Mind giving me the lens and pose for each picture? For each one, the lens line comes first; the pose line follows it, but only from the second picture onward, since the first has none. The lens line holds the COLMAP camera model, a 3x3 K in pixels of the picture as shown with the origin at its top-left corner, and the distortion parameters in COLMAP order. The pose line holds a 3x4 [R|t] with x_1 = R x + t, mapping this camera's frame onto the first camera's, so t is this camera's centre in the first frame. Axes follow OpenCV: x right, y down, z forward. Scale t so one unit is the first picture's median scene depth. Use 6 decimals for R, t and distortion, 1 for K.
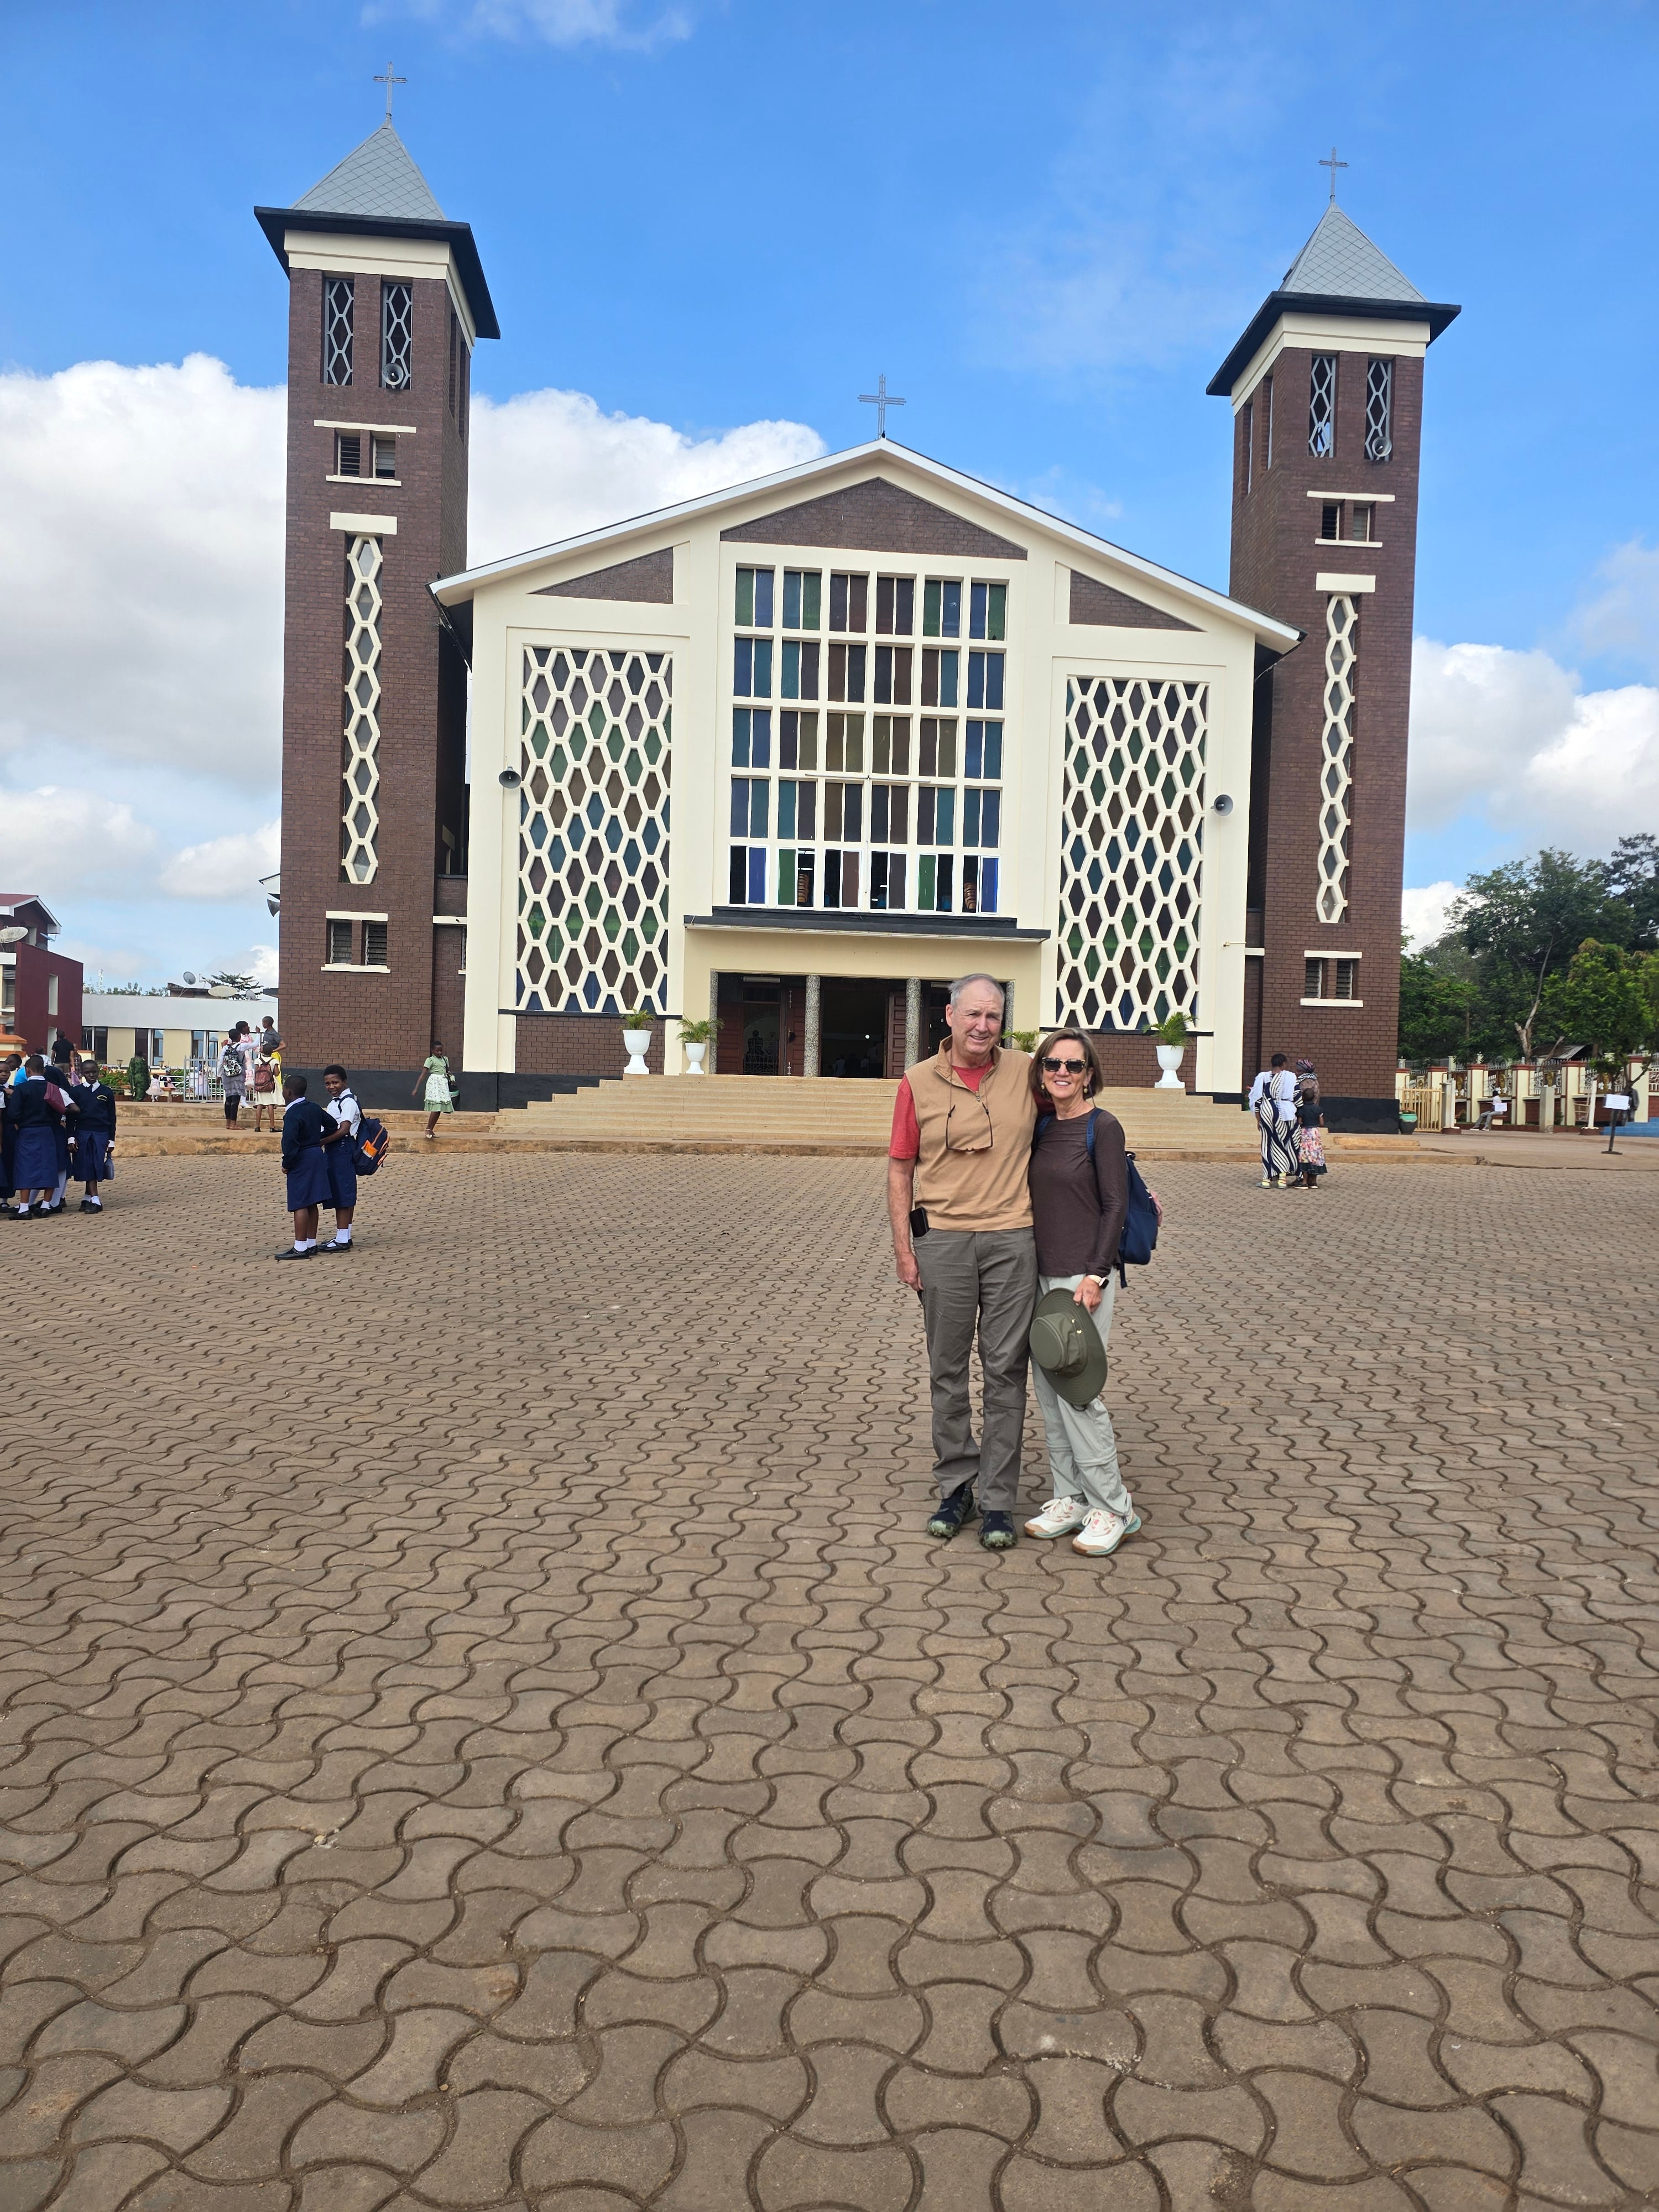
lens RADIAL K [[1451.7, 0, 836.8], [0, 1451.7, 1131.5], [0, 0, 1]] dist [0.085938, -0.090853]
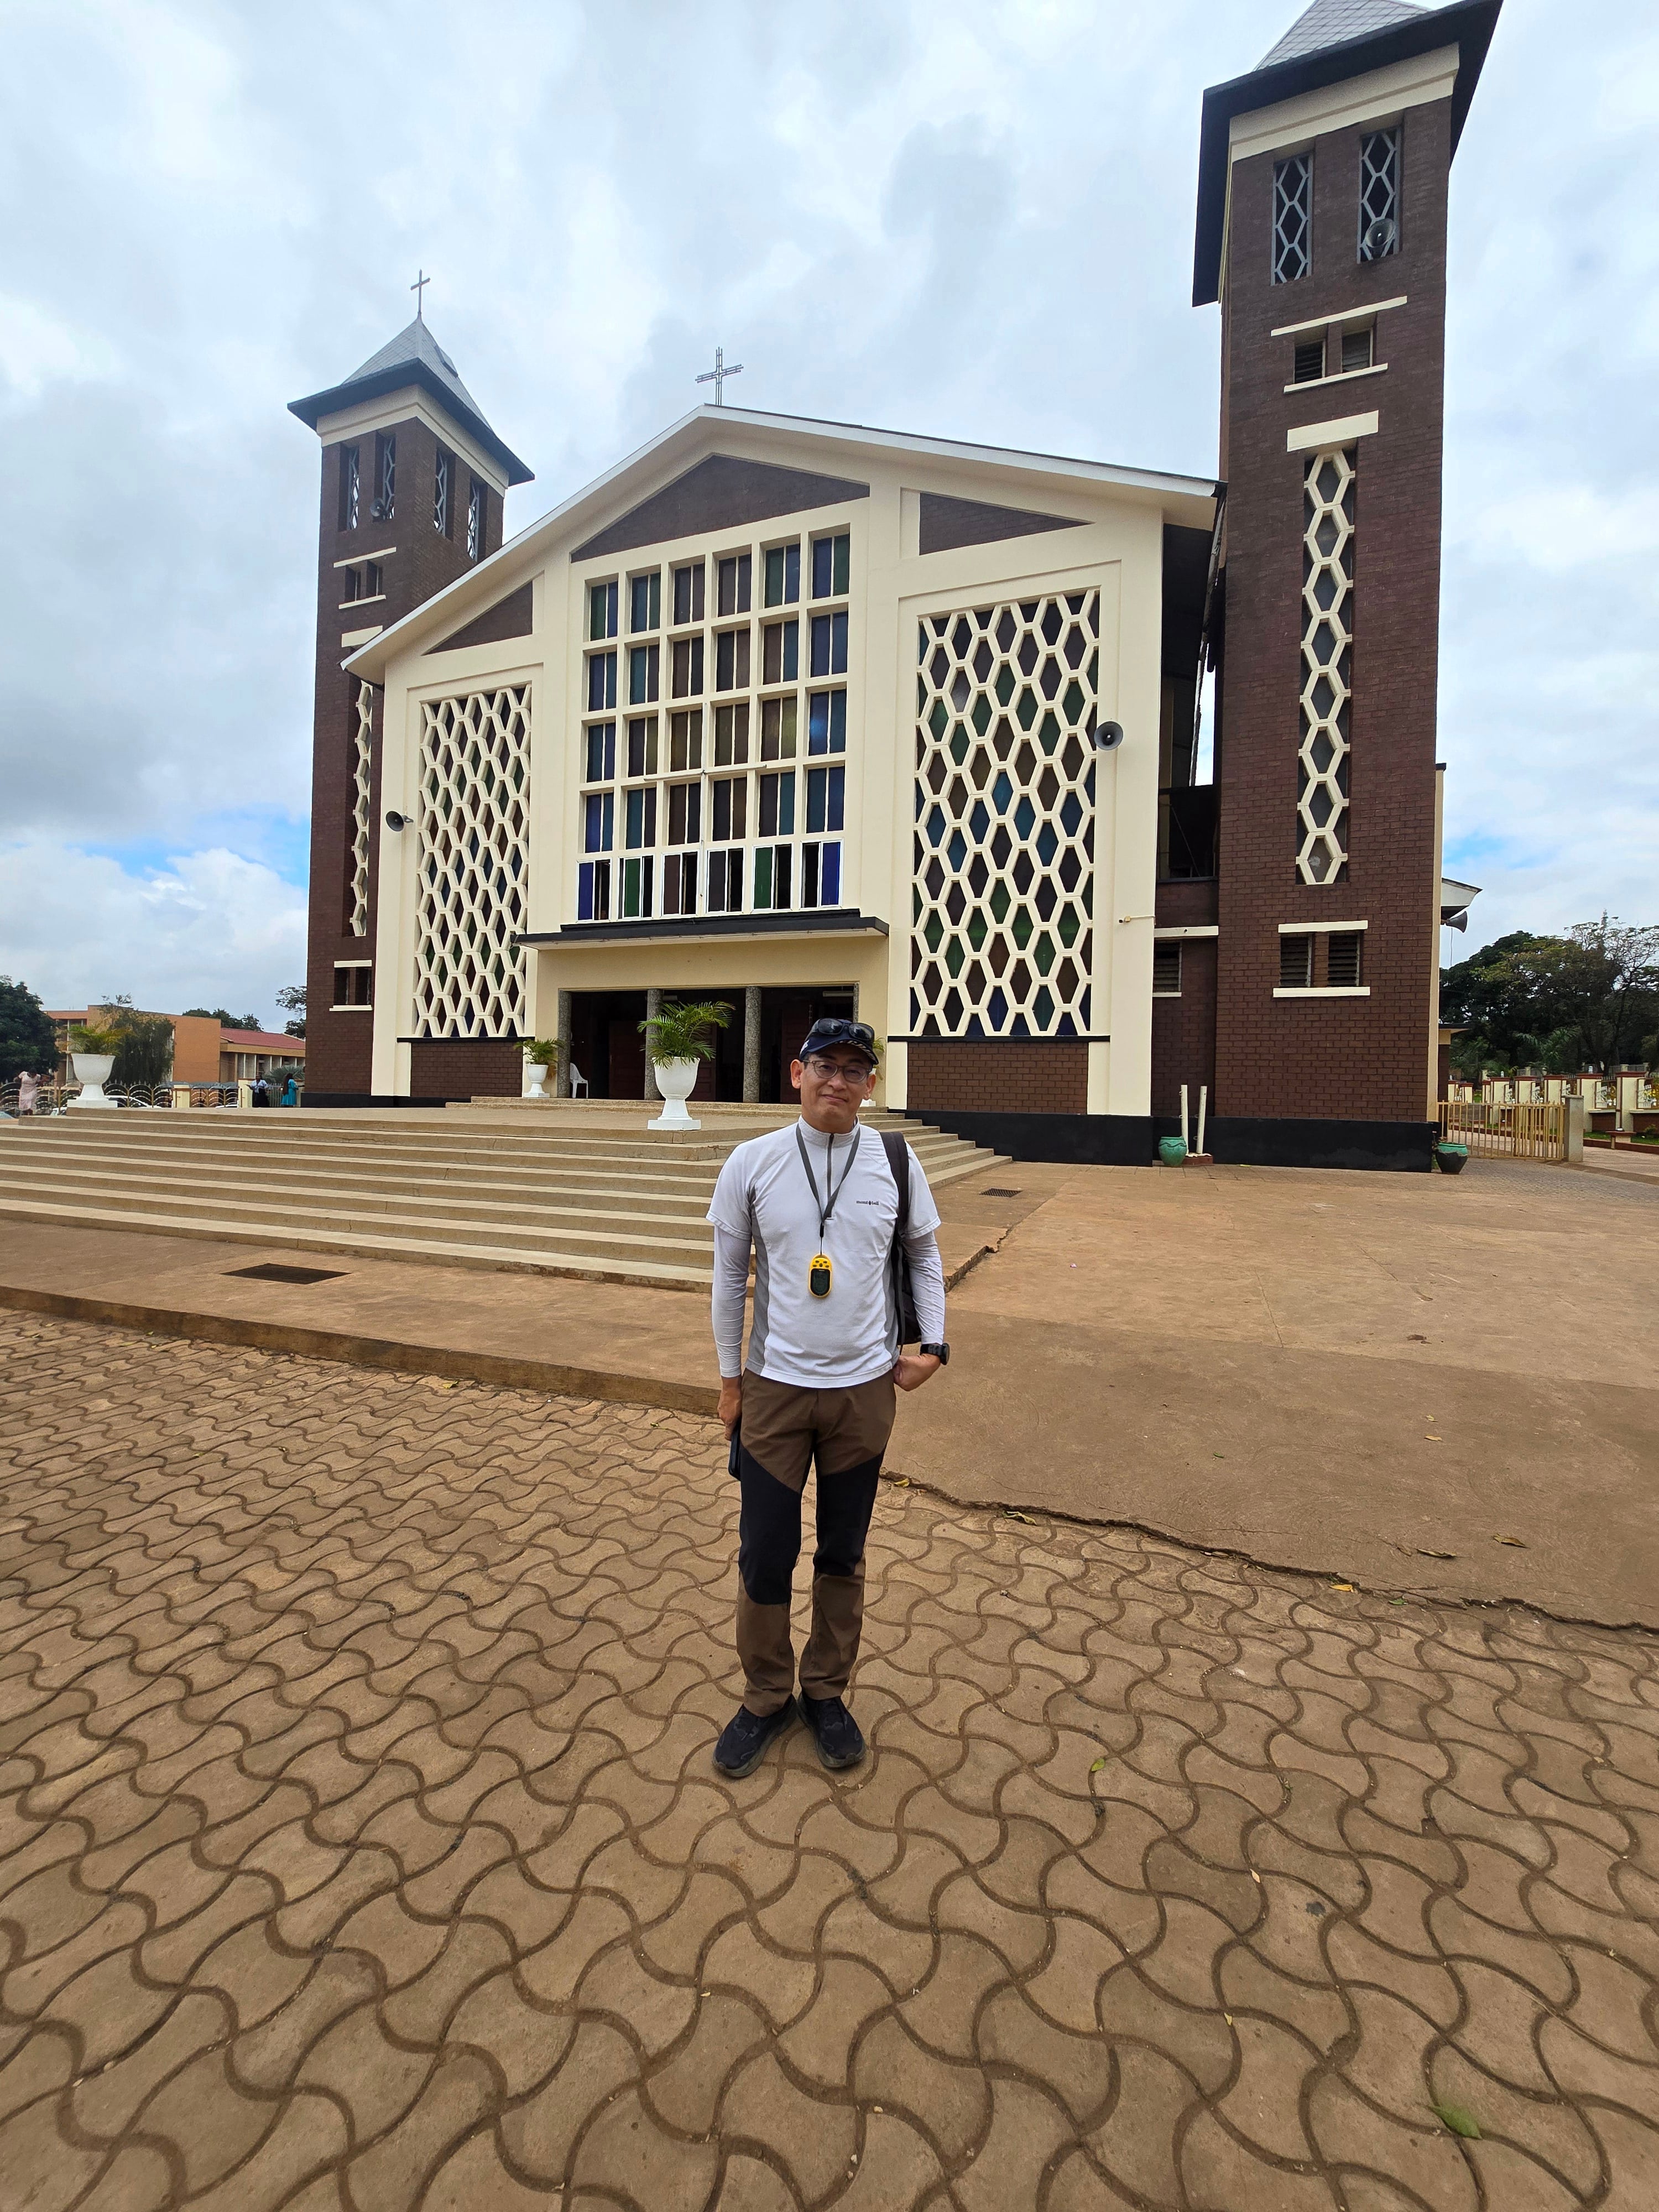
lens RADIAL K [[891.4, 0, 829.5], [0, 891.4, 1106.0], [0, 0, 1]] dist [-0.017298, 0.000519]
pose [[0.893117, 0.004597, -0.449802, 0.342798], [-0.005781, 0.999982, -0.001259, -0.030350], [0.449788, 0.003725, 0.893127, 0.525719]]
